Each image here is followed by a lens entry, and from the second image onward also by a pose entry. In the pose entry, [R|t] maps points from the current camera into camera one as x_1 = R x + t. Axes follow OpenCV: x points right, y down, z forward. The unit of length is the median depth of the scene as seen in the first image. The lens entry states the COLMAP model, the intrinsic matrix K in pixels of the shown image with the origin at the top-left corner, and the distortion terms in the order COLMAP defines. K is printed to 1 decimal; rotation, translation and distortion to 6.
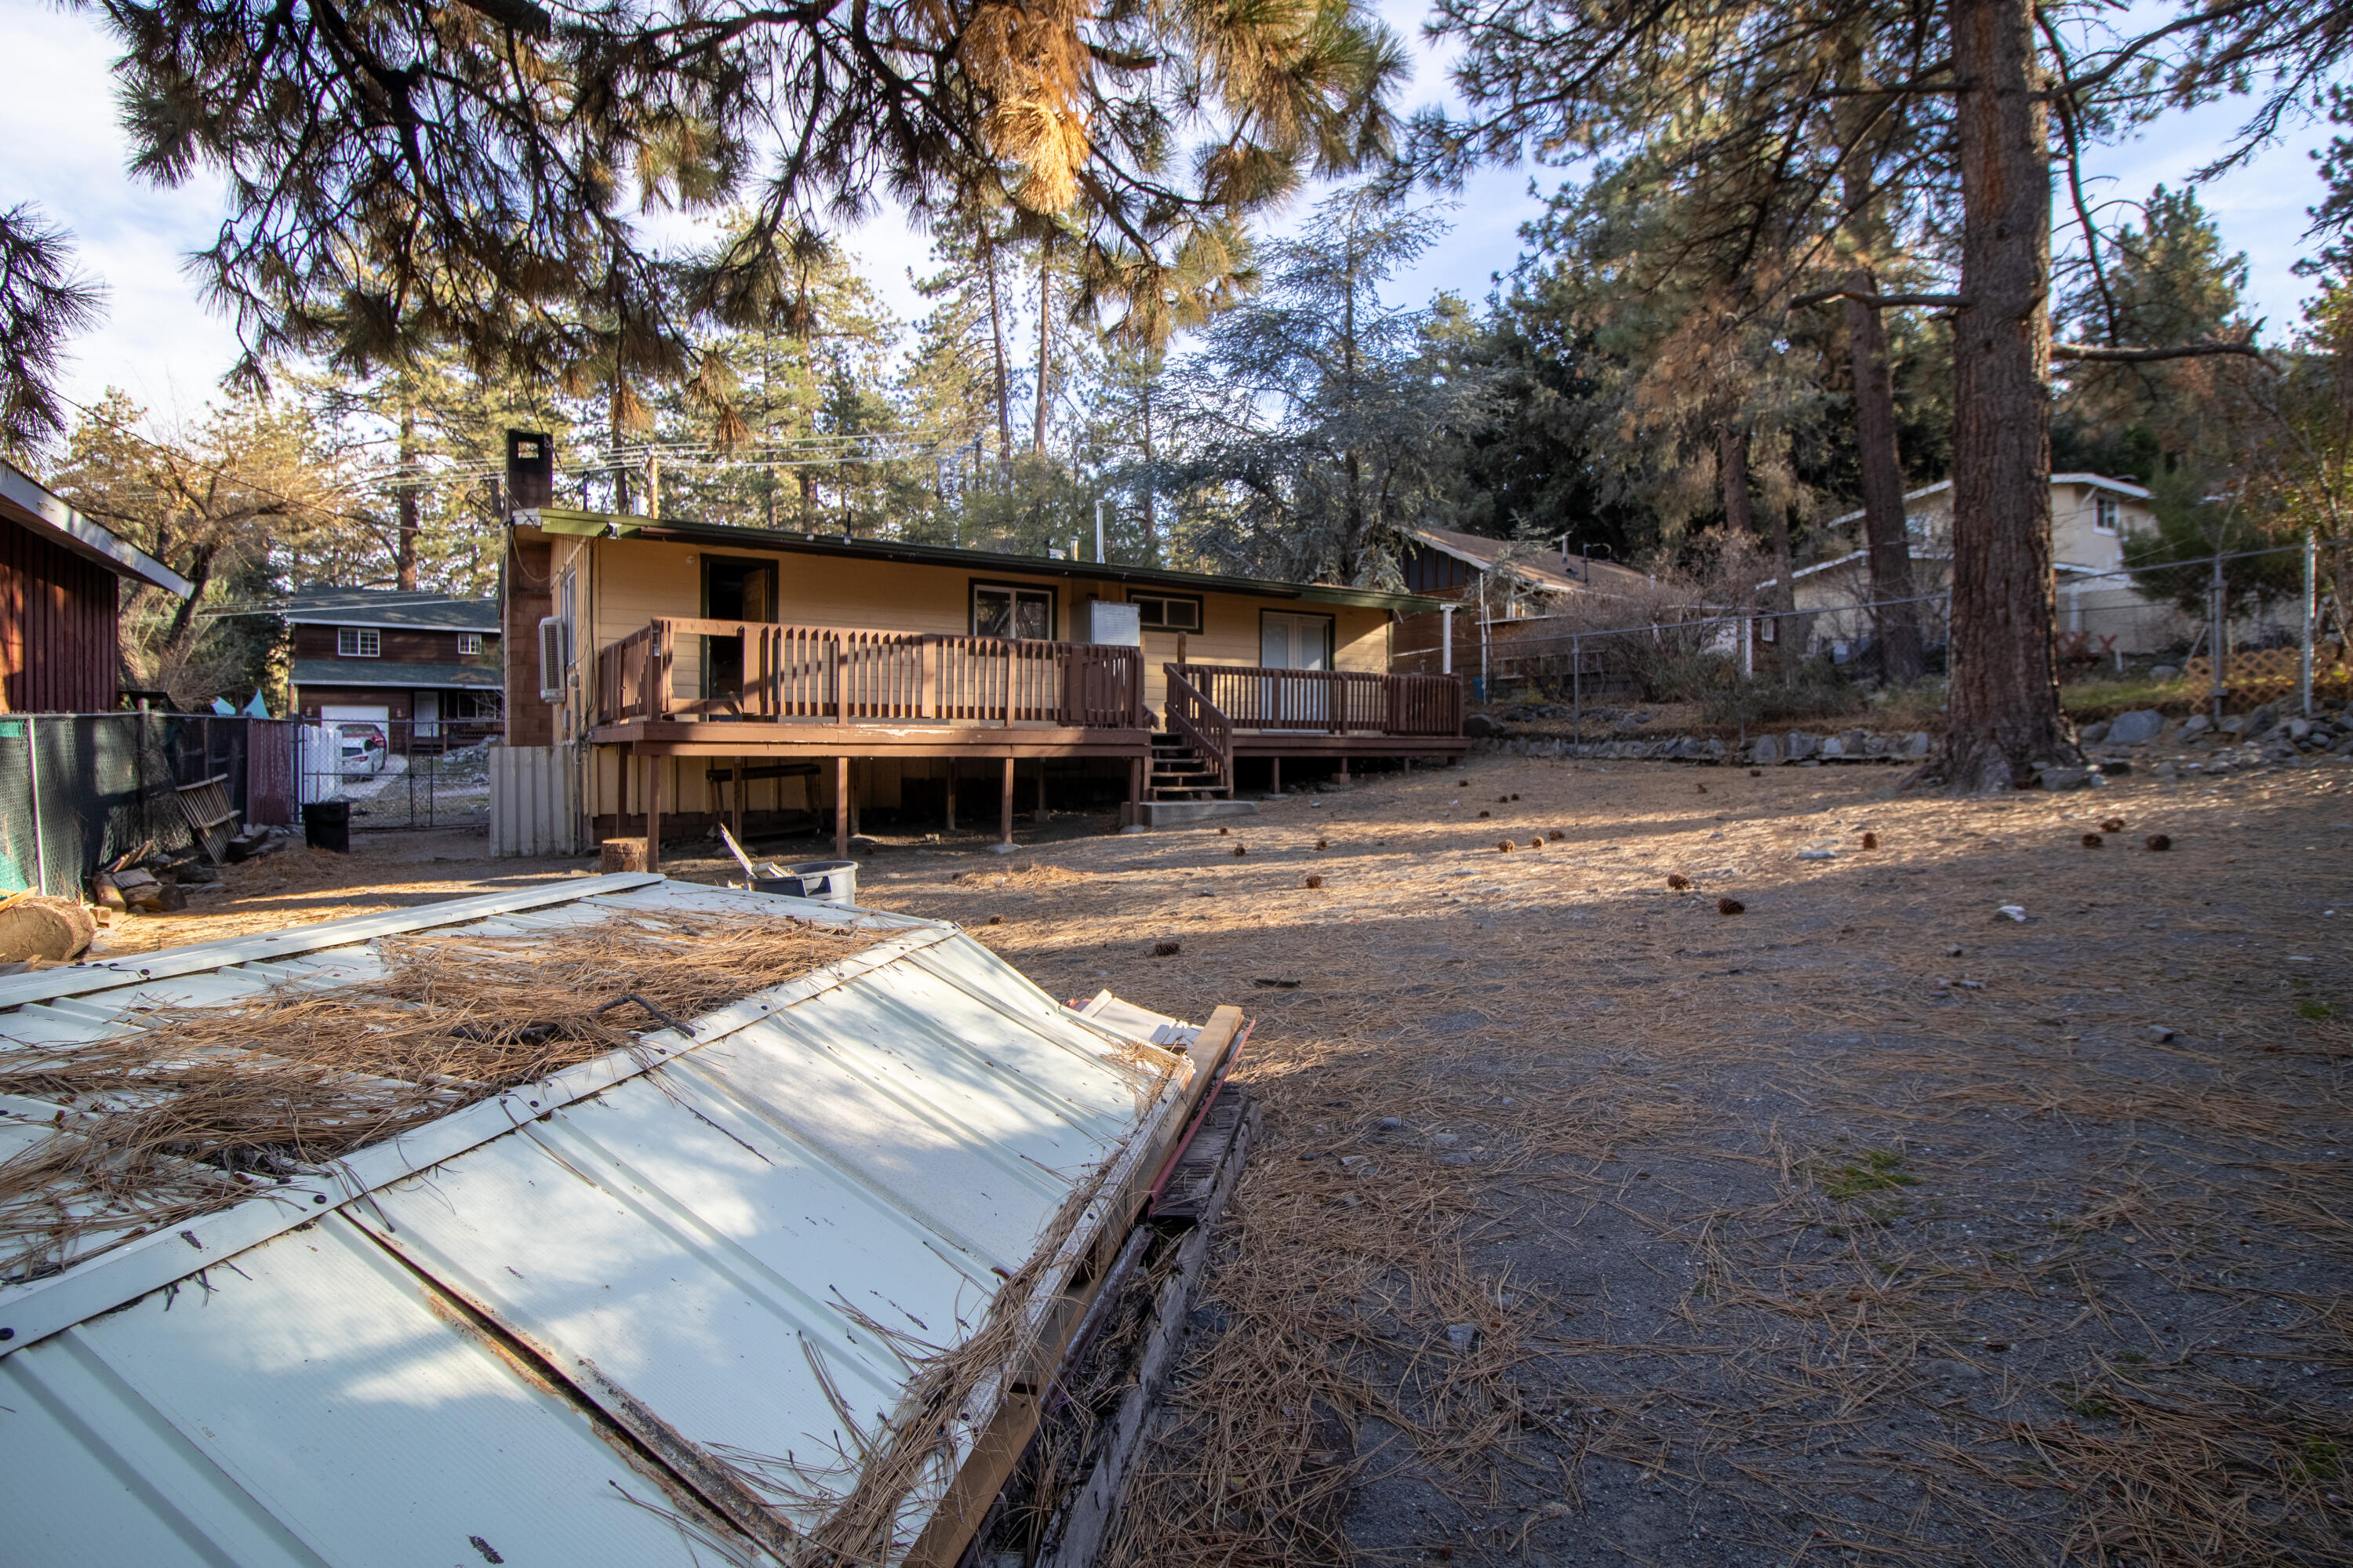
lens RADIAL K [[1131.9, 0, 1188.1], [0, 1131.9, 730.8], [0, 0, 1]] dist [-0.002941, -0.011959]
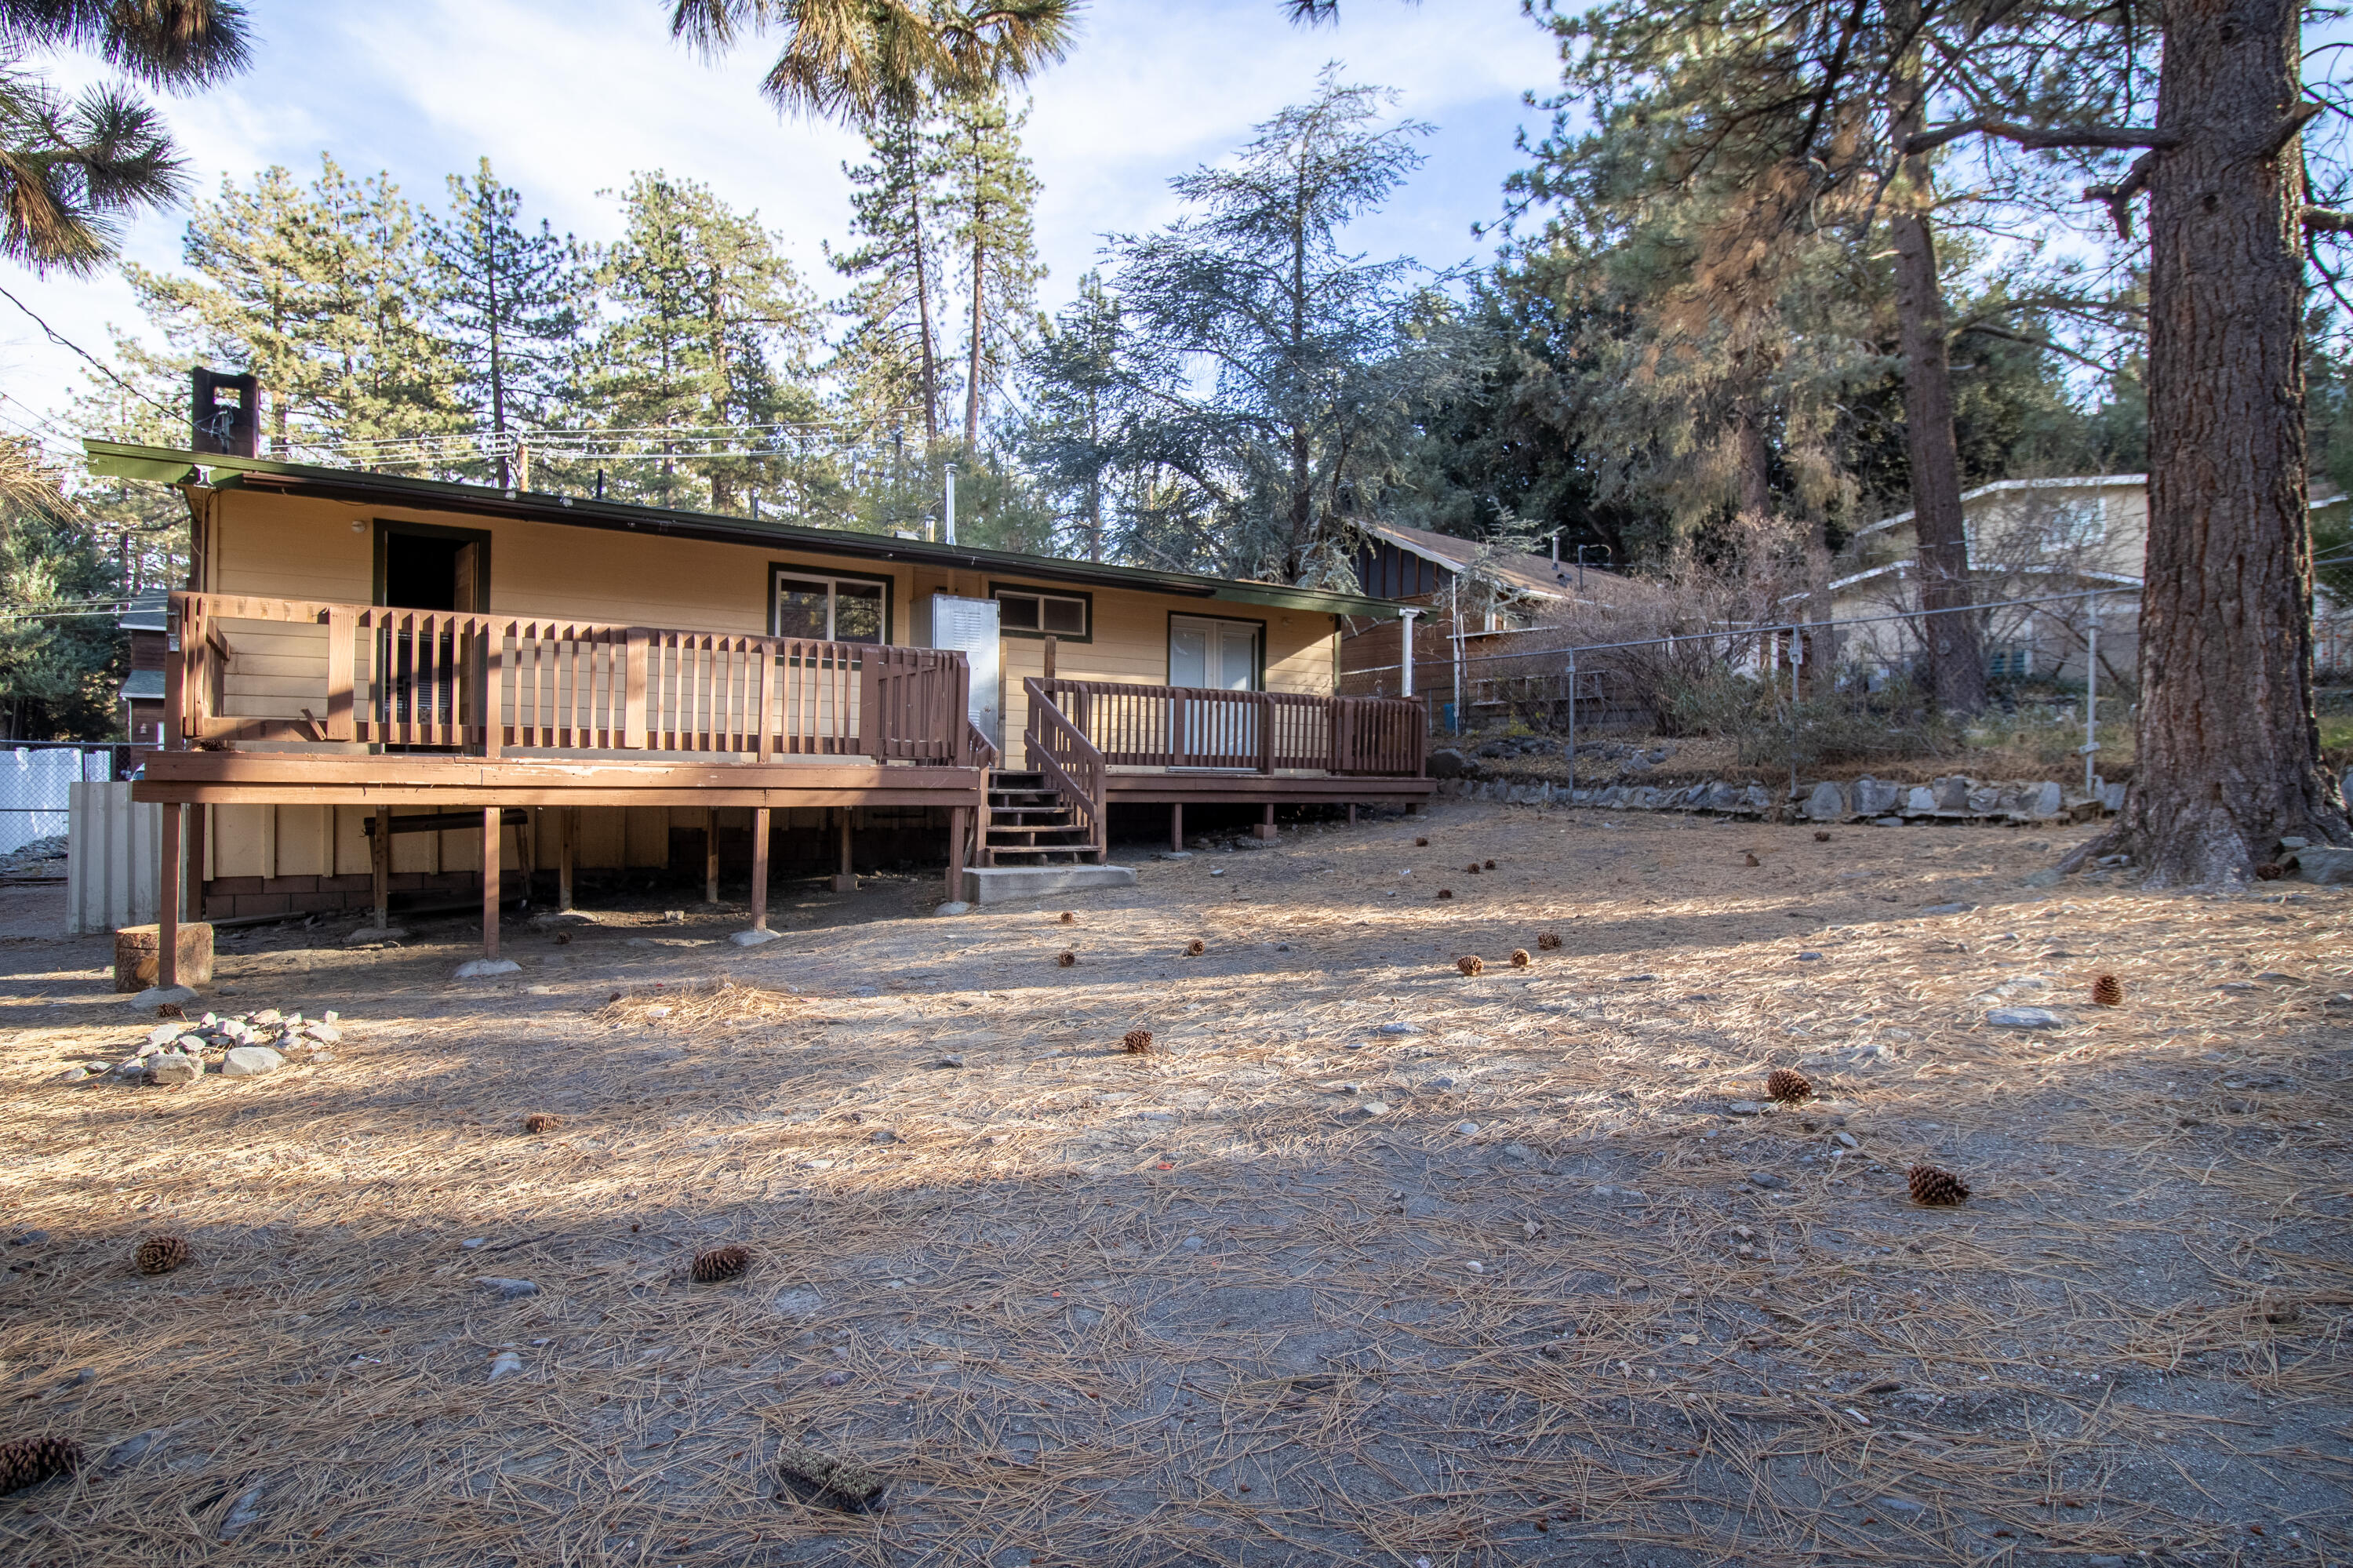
lens RADIAL K [[1155.1, 0, 1167.0], [0, 1155.1, 750.9], [0, 0, 1]] dist [0.001965, -0.011015]
pose [[0.999940, 0.010729, 0.002400, 0.061968], [-0.010714, 0.999923, -0.006194, -0.006373], [-0.002466, 0.006168, 0.999978, 0.201980]]
